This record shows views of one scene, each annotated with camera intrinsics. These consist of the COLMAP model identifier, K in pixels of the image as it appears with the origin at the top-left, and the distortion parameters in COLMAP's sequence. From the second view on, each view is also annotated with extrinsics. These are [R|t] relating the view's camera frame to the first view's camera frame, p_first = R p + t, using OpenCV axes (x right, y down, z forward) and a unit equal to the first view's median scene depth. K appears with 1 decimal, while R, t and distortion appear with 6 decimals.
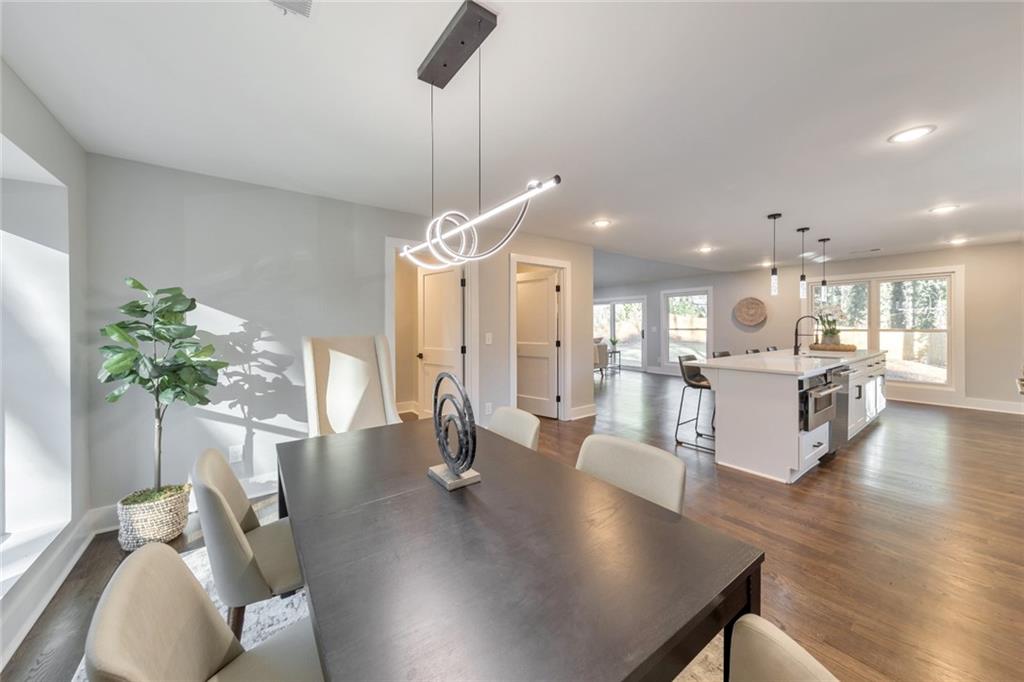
lens RADIAL K [[365.9, 0, 514.4], [0, 365.9, 326.9], [0, 0, 1]] dist [0.005893, -0.001214]
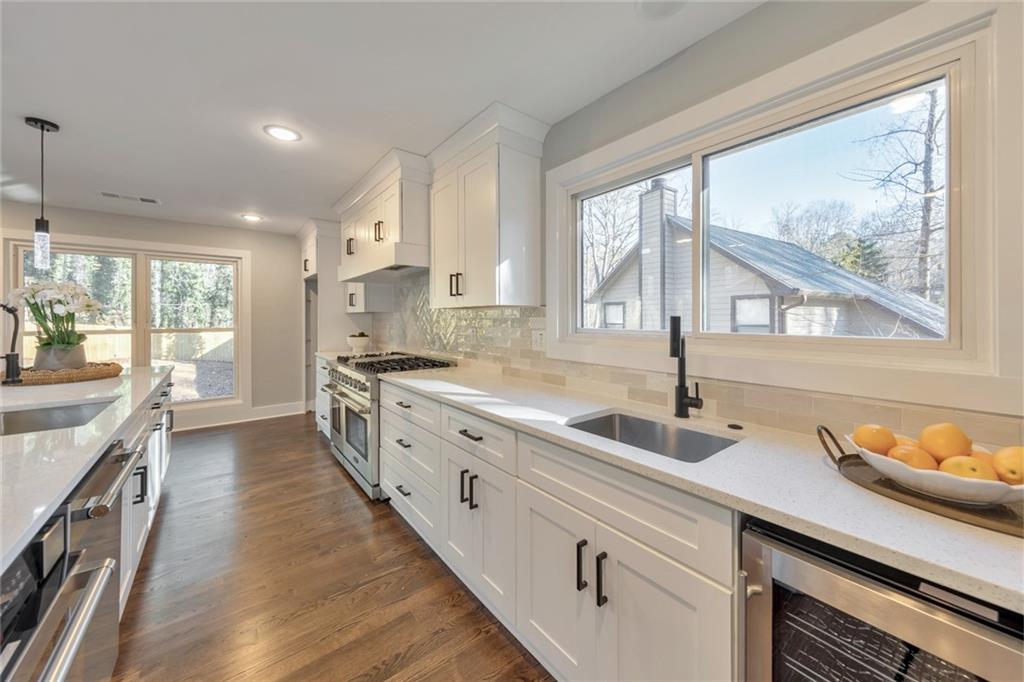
lens RADIAL K [[365.9, 0, 515.6], [0, 365.9, 317.6], [0, 0, 1]] dist [0.005893, -0.001214]
pose [[-0.031543, 0.006638, 0.999480, 0.382920], [0.007515, 0.999951, -0.006404, -0.006246], [-0.999474, 0.007309, -0.031592, 0.445619]]
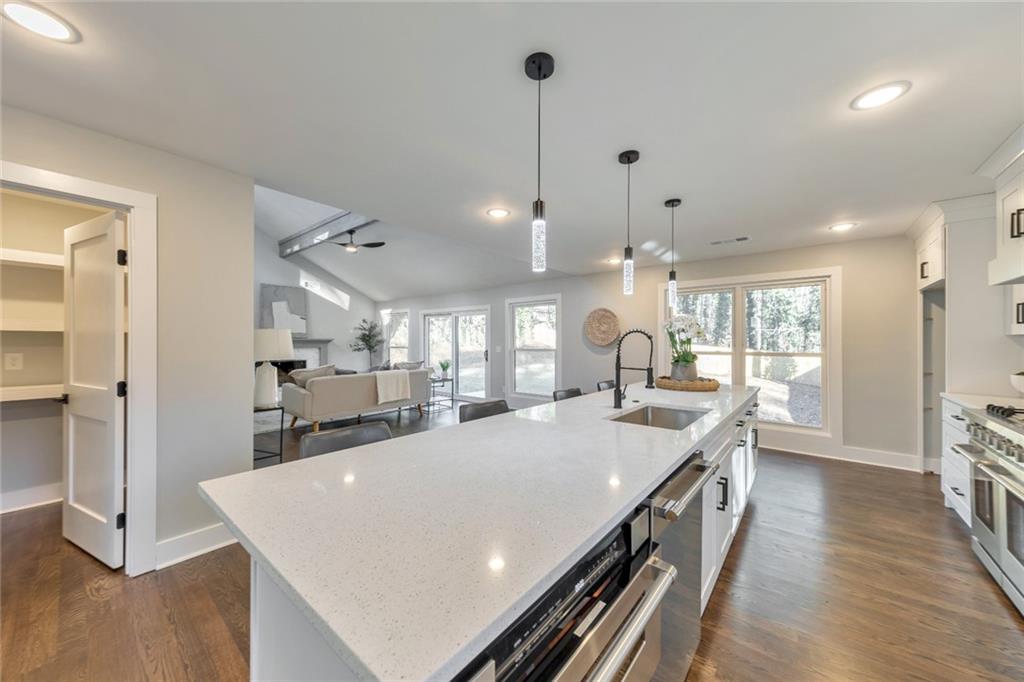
lens RADIAL K [[365.9, 0, 511.0], [0, 365.9, 340.8], [0, 0, 1]] dist [0.005893, -0.001214]
pose [[0.972446, 0.008319, 0.232980, 0.432829], [-0.006357, 0.999938, -0.009169, -0.007937], [-0.233042, 0.007435, 0.972438, 0.466244]]
